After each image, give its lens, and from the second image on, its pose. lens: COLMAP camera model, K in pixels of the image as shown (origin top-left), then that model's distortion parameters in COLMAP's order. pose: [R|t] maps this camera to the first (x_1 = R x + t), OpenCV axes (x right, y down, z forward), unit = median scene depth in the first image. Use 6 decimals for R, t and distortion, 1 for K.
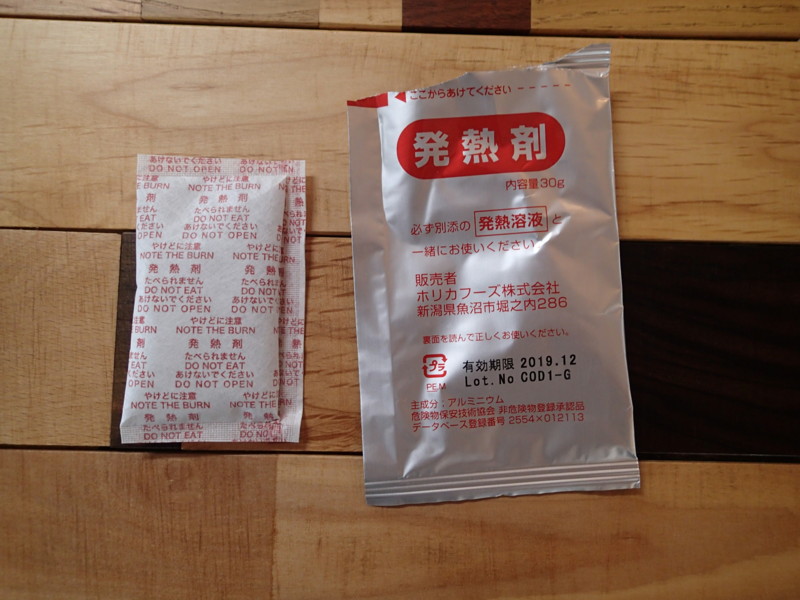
lens RADIAL K [[598.8, 0, 402.0], [0, 598.8, 297.8], [0, 0, 1]] dist [0.014926, -0.003508]
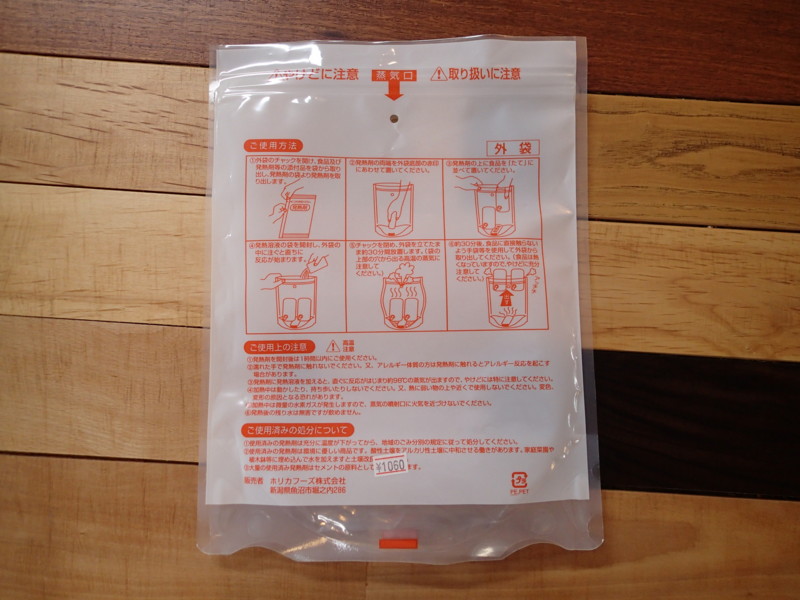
lens RADIAL K [[598.8, 0, 397.5], [0, 598.8, 304.3], [0, 0, 1]] dist [0.014926, -0.003508]
pose [[0.999245, 0.038196, -0.007098, -0.144905], [-0.038278, 0.999197, -0.011849, -0.180454], [0.006639, 0.012112, 0.999905, -0.604549]]
